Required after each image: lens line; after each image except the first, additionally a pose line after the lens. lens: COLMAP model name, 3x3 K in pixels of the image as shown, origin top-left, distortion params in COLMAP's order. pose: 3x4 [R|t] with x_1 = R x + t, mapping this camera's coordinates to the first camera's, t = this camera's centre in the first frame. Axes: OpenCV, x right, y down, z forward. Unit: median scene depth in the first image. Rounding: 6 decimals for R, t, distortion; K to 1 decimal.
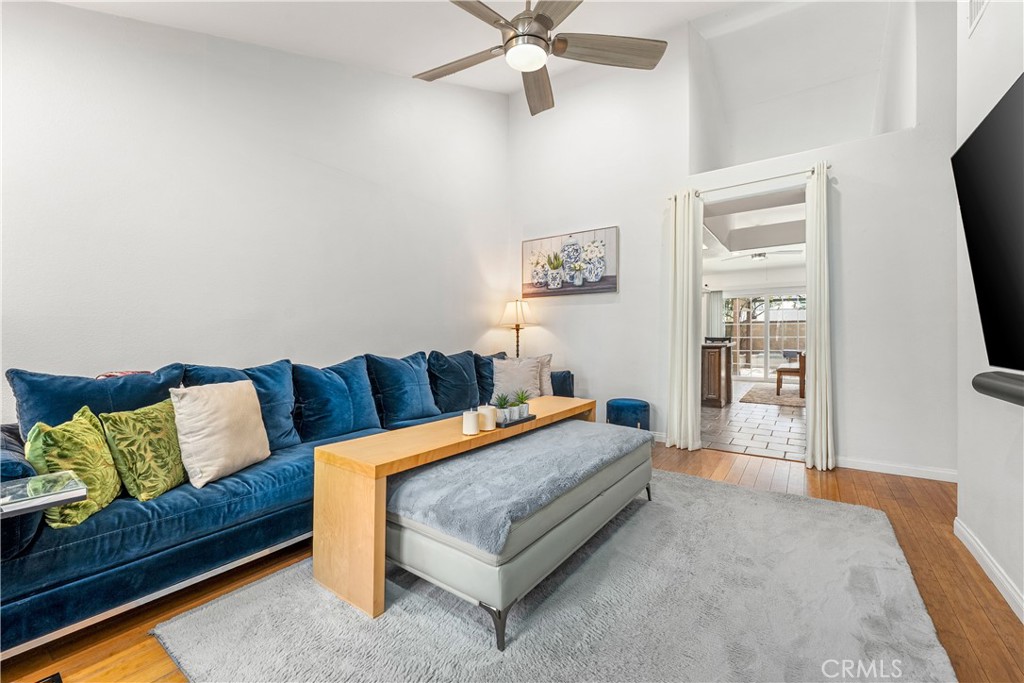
lens RADIAL K [[408.1, 0, 507.7], [0, 408.1, 340.3], [0, 0, 1]] dist [0.000738, -0.000263]
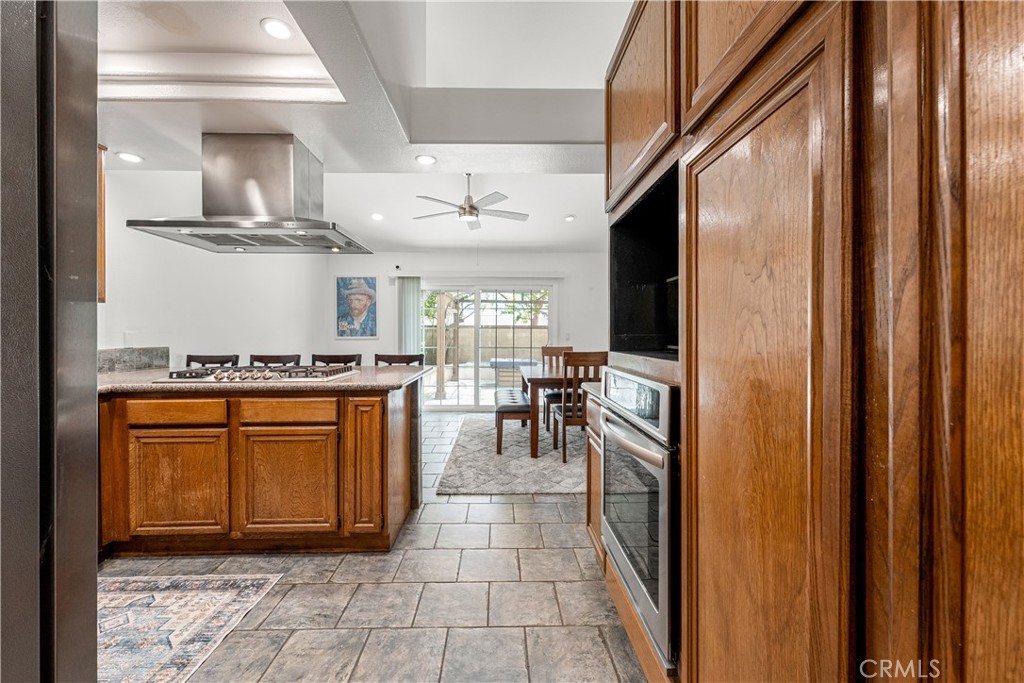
lens RADIAL K [[411.1, 0, 512.0], [0, 411.1, 341.5], [0, 0, 1]] dist [-0.000707, -0.000244]
pose [[0.786277, -0.000700, 0.617874, 0.233497], [0.002235, 0.999996, -0.001711, -0.016497], [-0.617870, 0.002726, 0.786275, 0.389105]]
